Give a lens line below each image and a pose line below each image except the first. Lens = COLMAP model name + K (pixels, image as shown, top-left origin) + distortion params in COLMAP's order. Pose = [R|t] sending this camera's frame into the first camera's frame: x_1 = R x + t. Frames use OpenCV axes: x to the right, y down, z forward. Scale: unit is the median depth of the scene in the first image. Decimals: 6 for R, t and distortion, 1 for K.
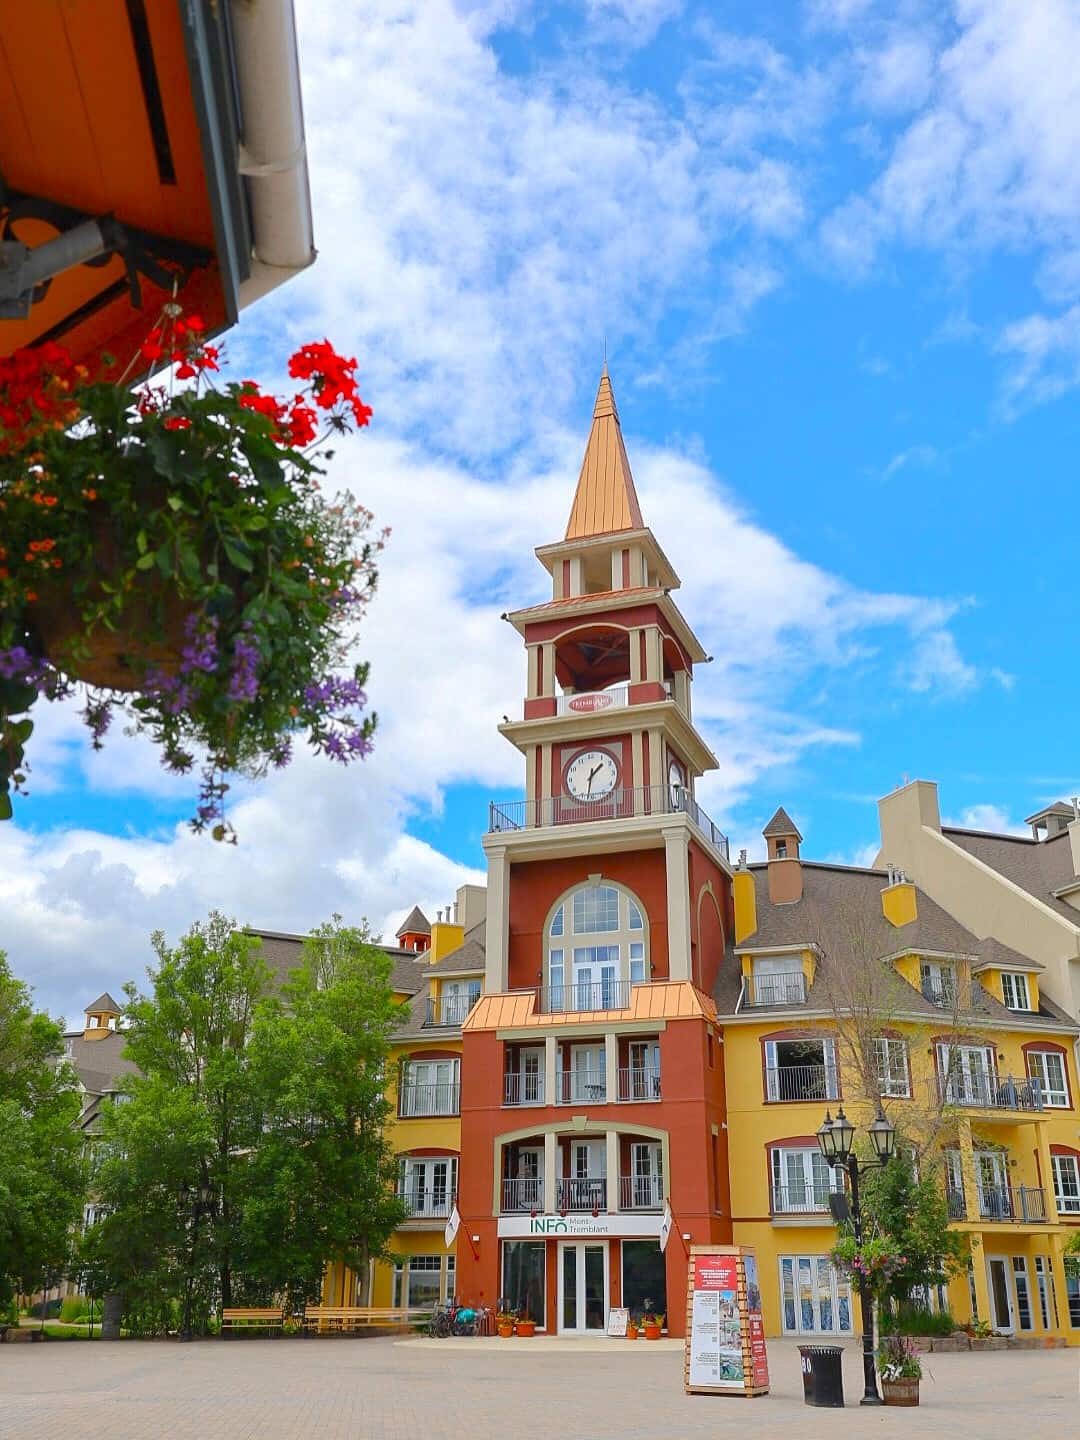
lens RADIAL K [[1339.9, 0, 540.0], [0, 1339.9, 720.0], [0, 0, 1]] dist [-0.049747, 0.083520]
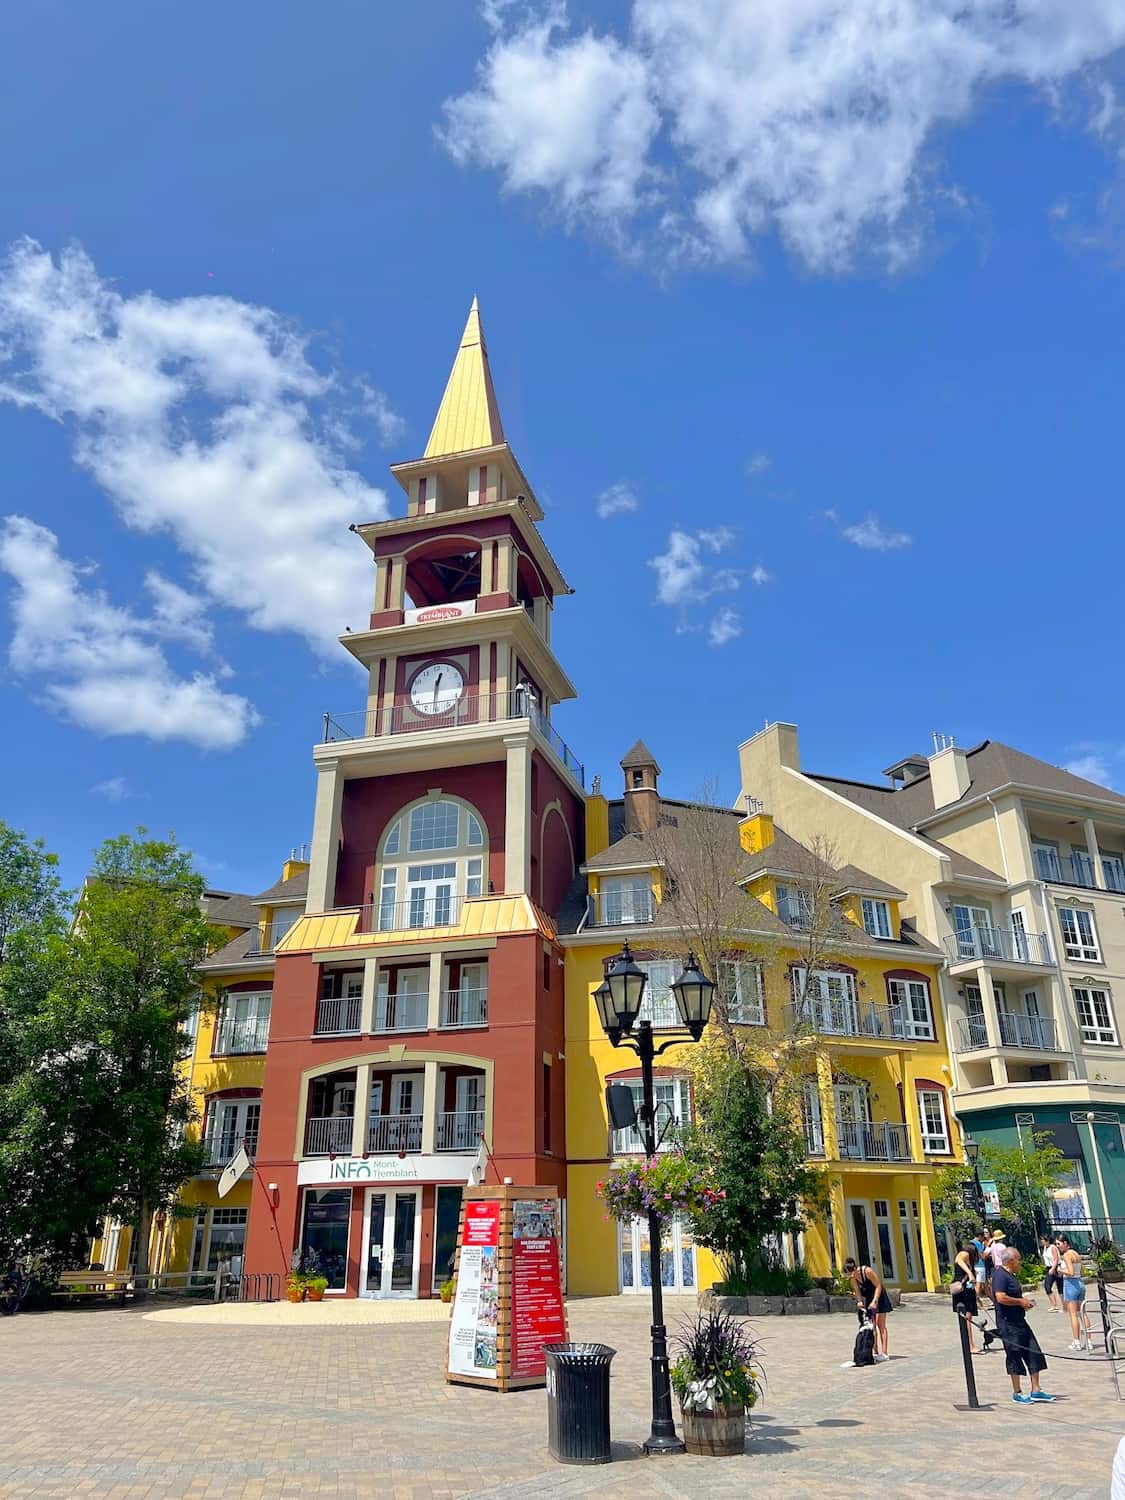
lens RADIAL K [[1085.5, 0, 562.5], [0, 1085.5, 750.0], [0, 0, 1]] dist [0.049935, -0.076959]
pose [[0.997246, 0.015516, 0.072528, 0.080302], [-0.014364, 0.999763, -0.016388, 0.106543], [-0.072765, 0.015301, 0.997232, 0.254353]]
